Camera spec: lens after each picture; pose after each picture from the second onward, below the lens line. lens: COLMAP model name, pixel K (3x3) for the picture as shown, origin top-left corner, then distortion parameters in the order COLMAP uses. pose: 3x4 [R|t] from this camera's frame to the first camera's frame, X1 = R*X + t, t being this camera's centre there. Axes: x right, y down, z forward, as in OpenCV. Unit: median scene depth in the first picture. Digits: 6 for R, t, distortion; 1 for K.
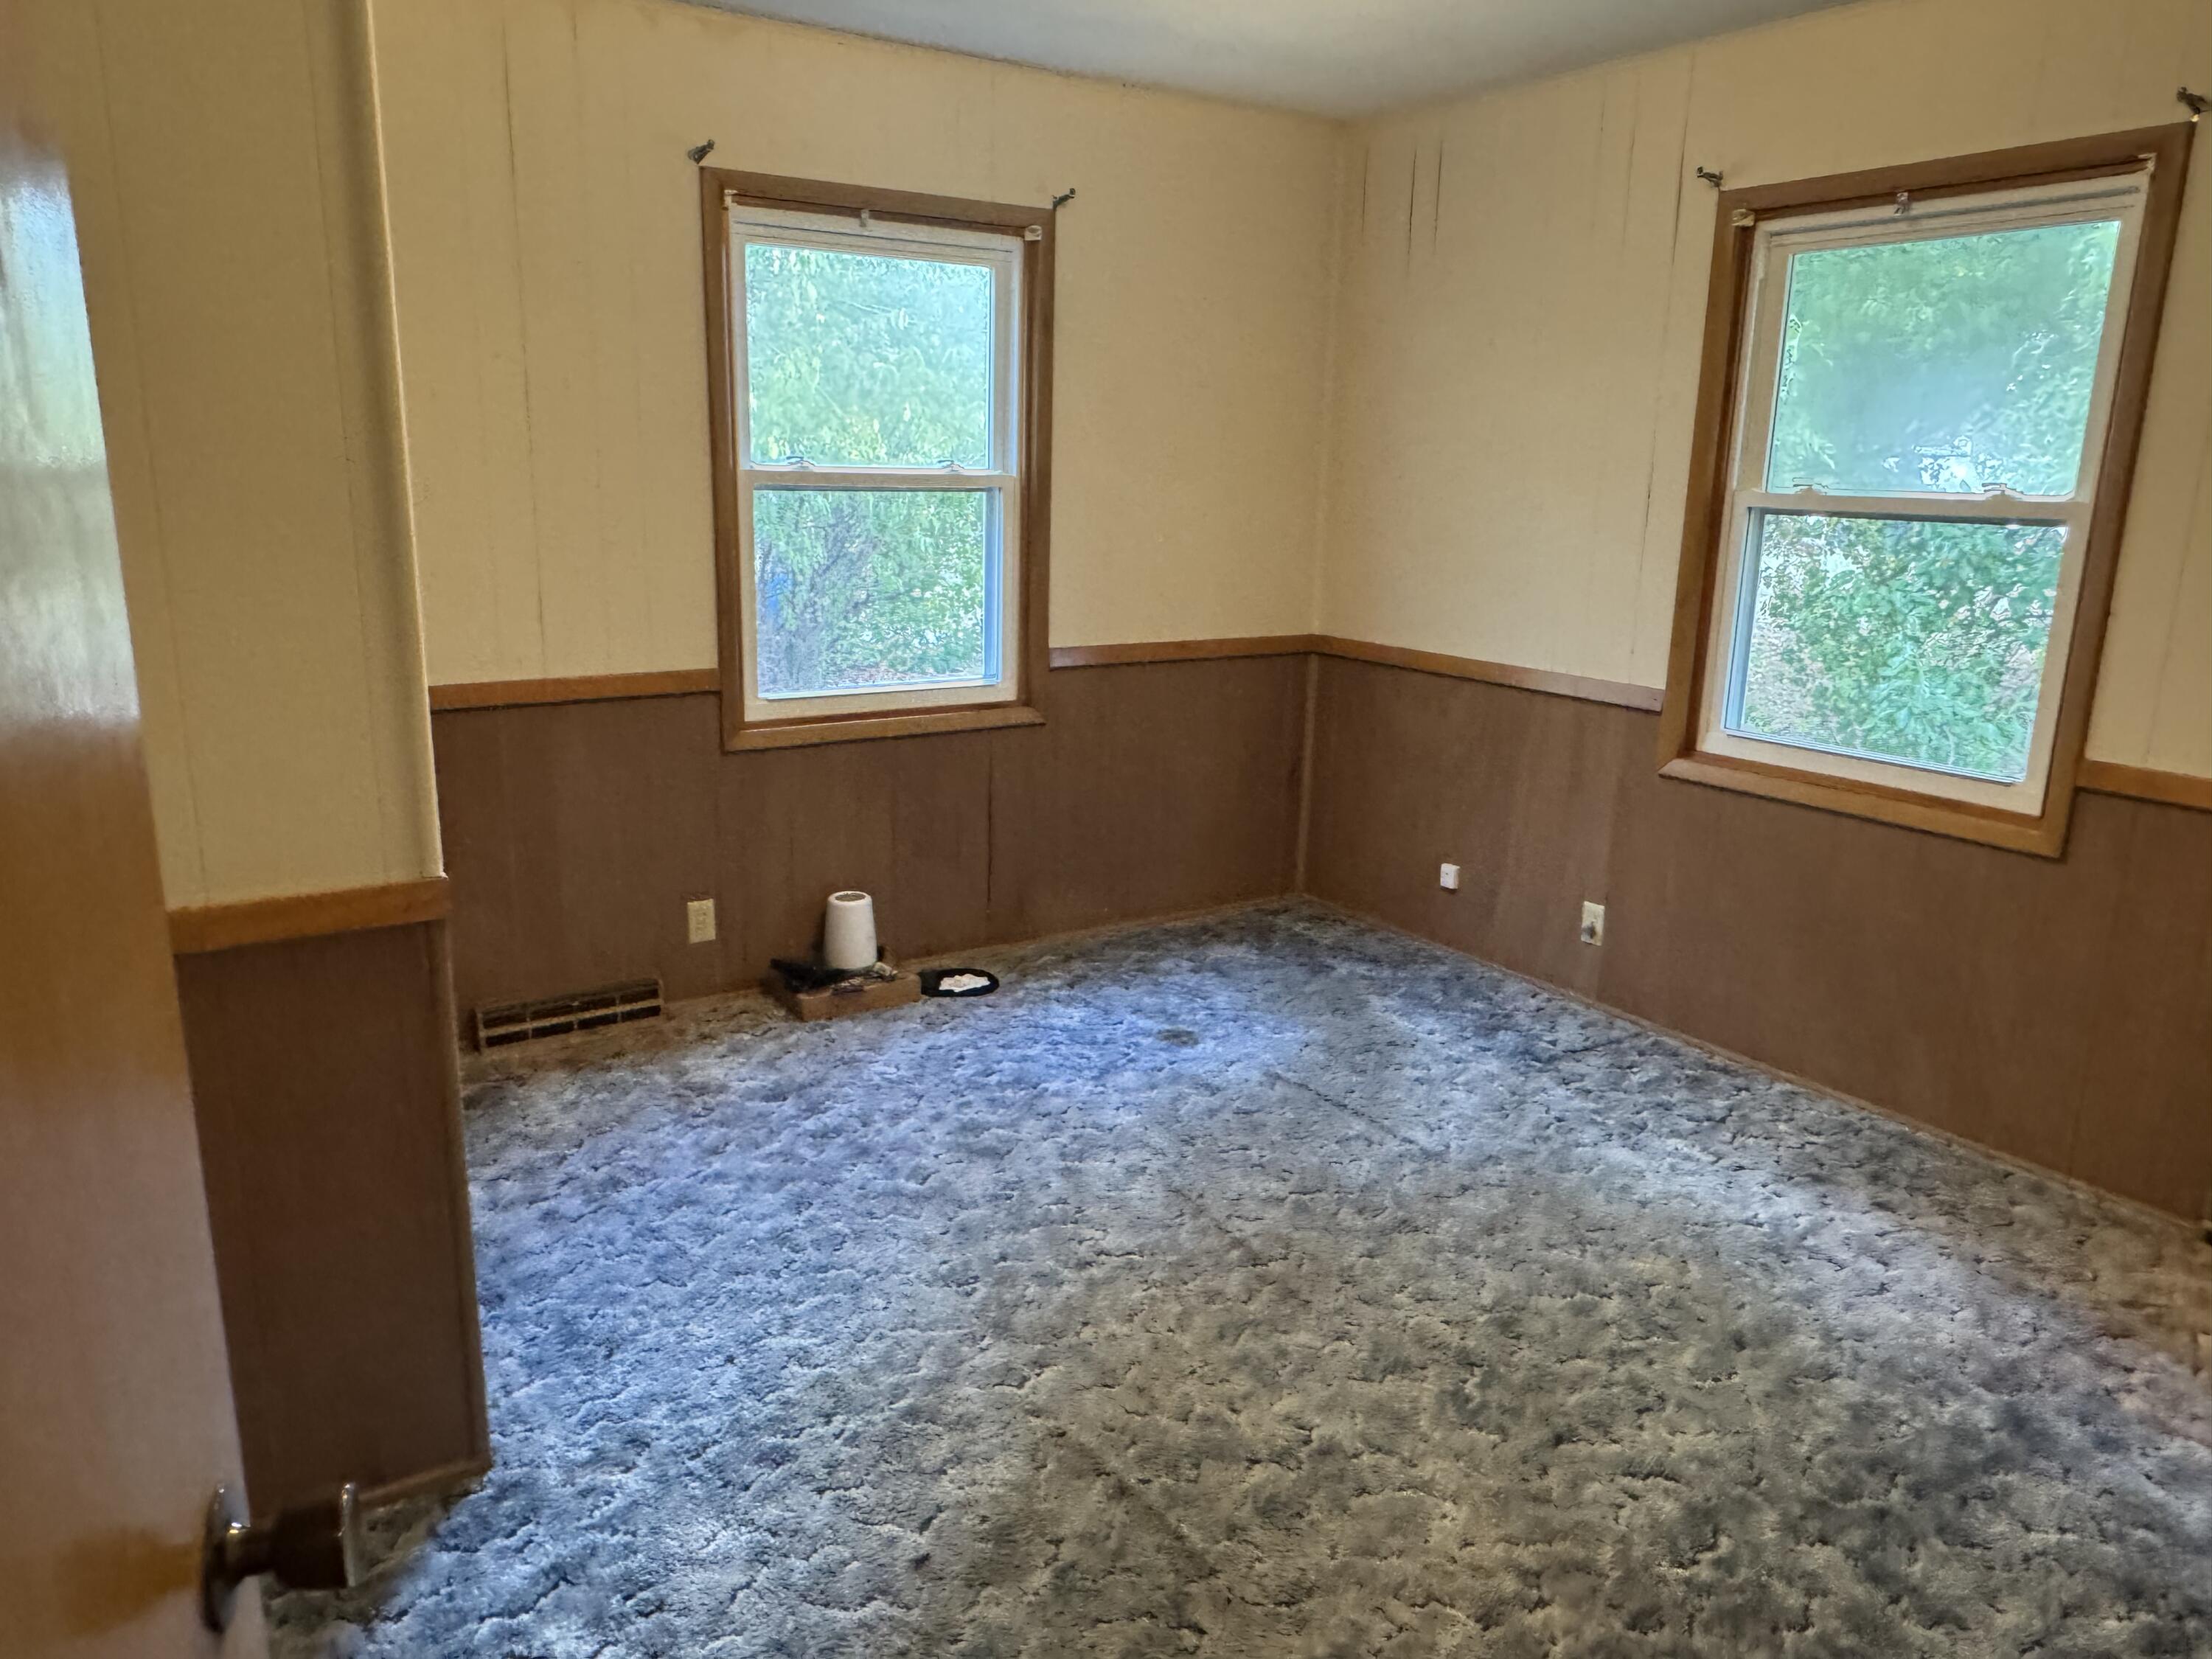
lens RADIAL K [[1504.3, 0, 1096.9], [0, 1504.3, 828.3], [0, 0, 1]] dist [-0.007783, -0.001036]
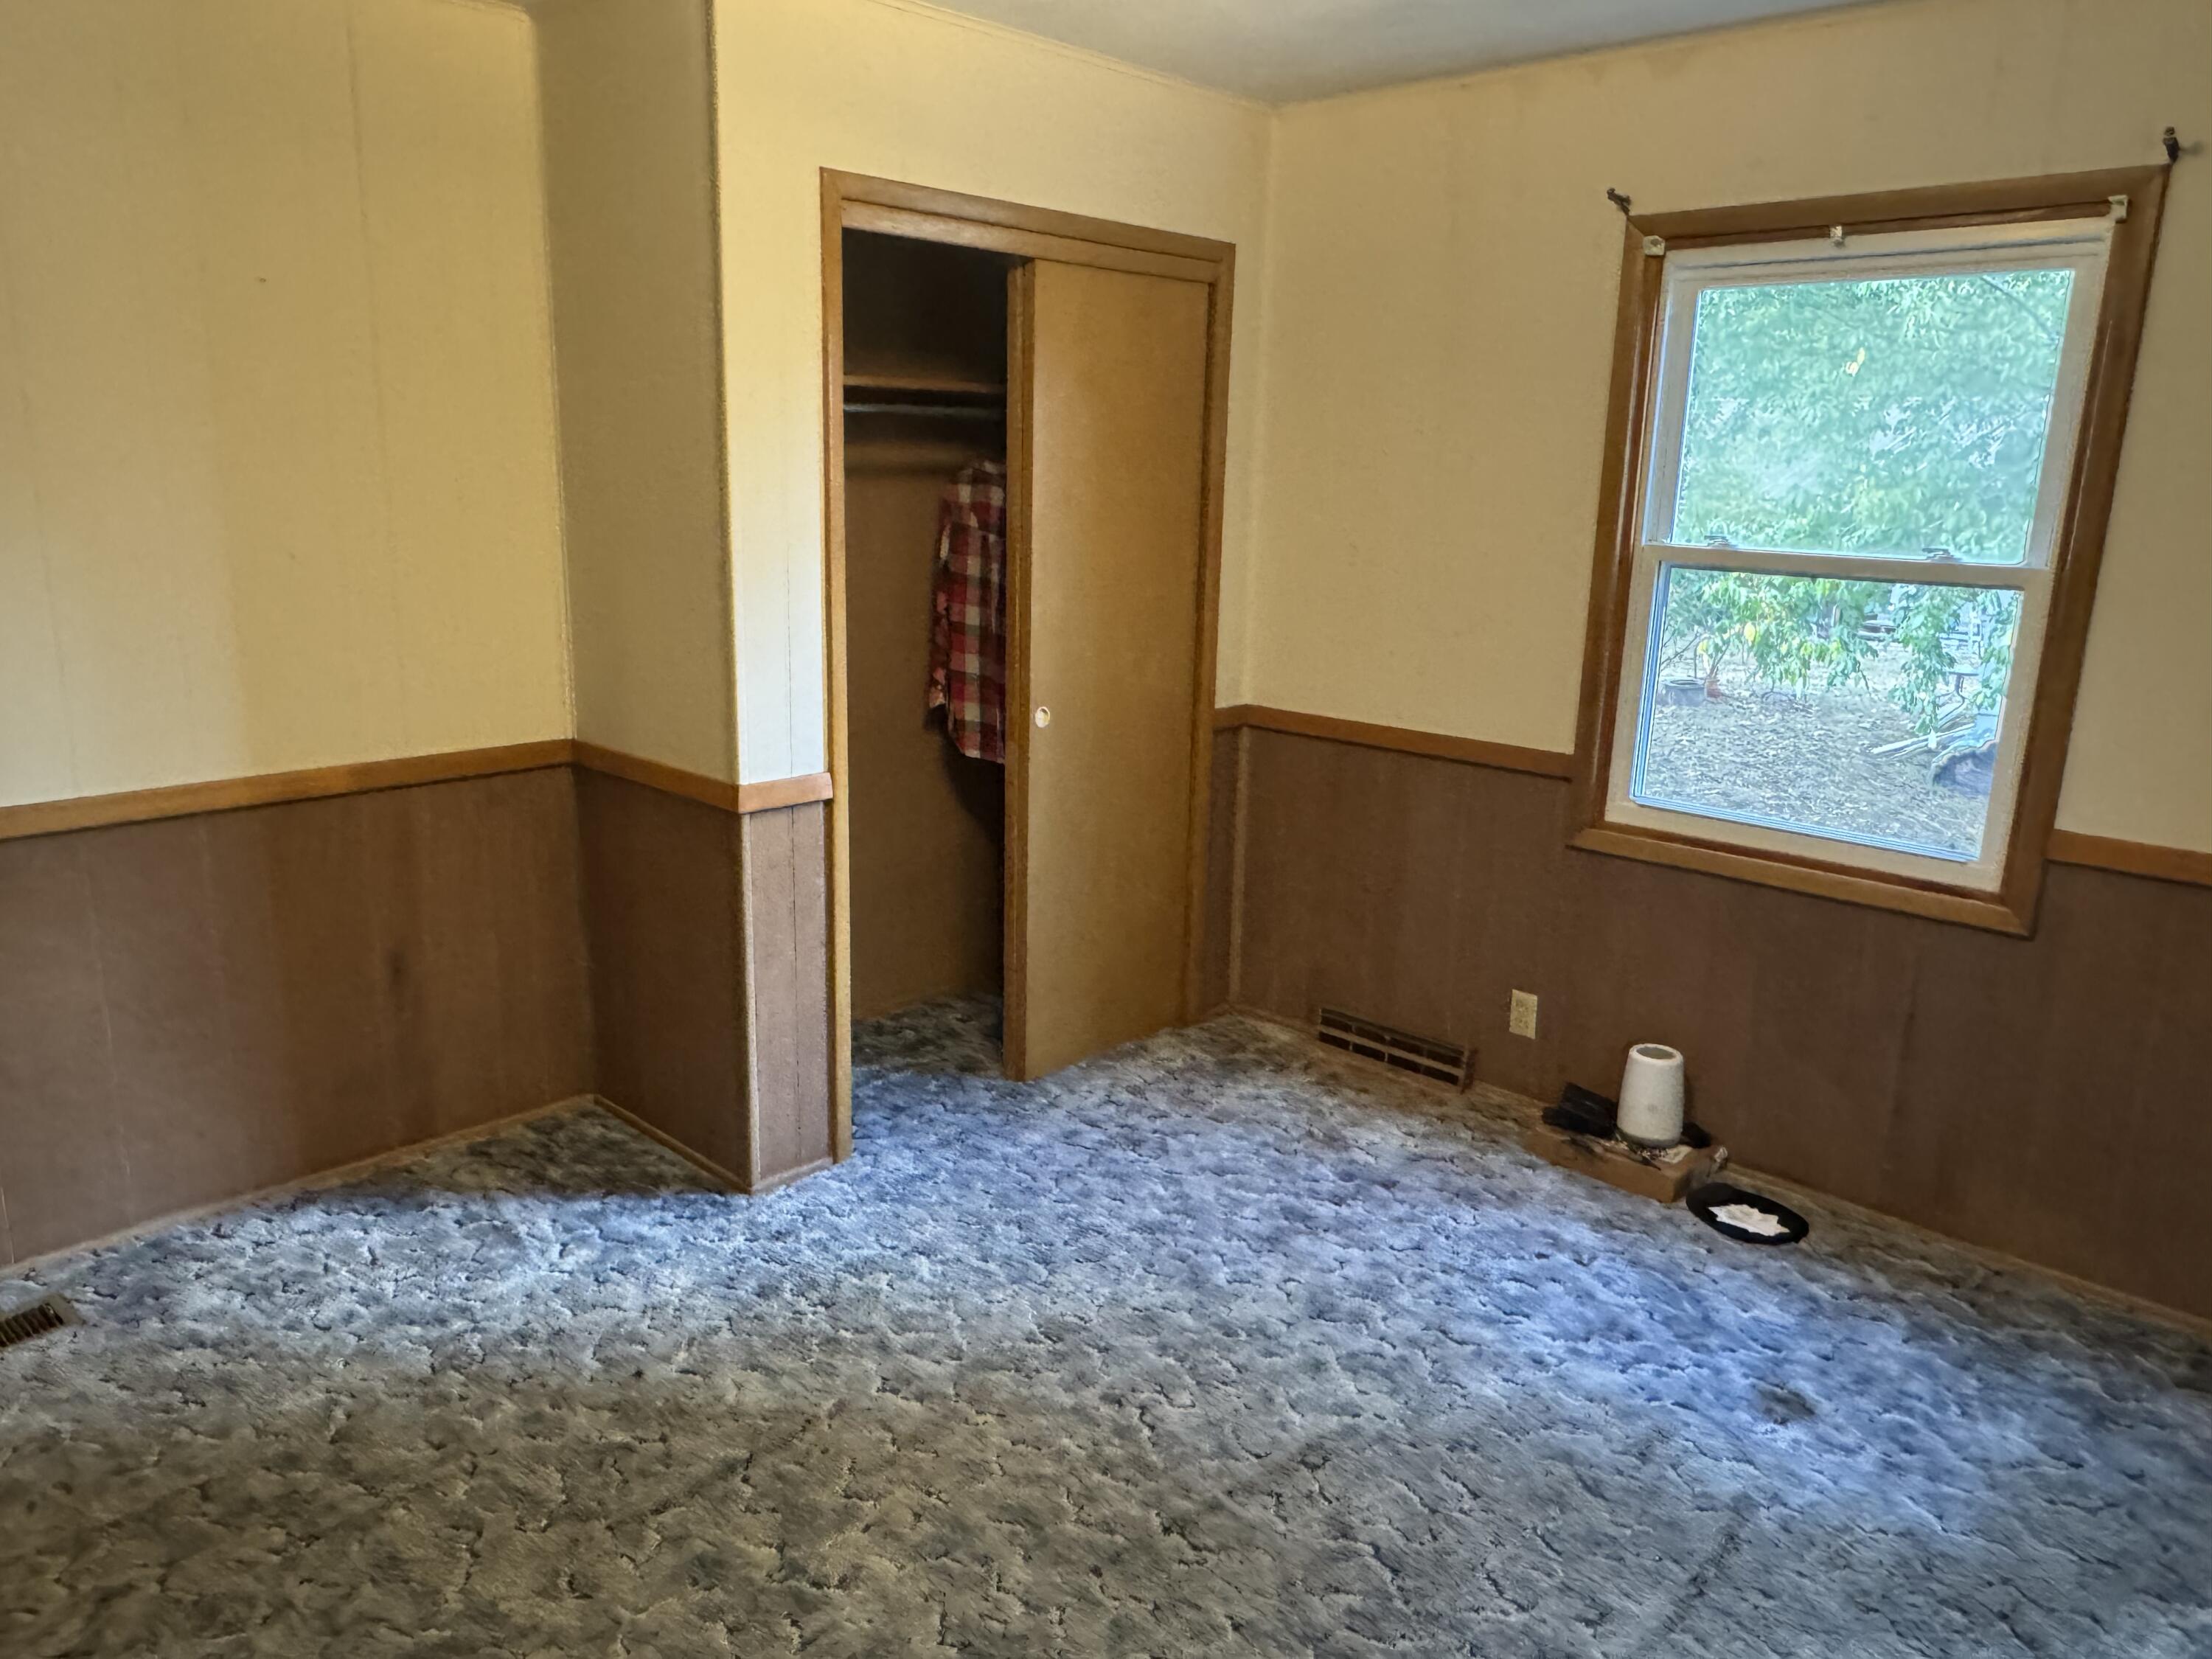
lens RADIAL K [[1504.3, 0, 1096.9], [0, 1504.3, 828.3], [0, 0, 1]] dist [-0.007783, -0.001036]
pose [[0.226498, 0.211856, -0.950692, 0.582023], [-0.256597, 0.954557, 0.151584, -0.131237], [0.939604, 0.209612, 0.270567, 0.499017]]
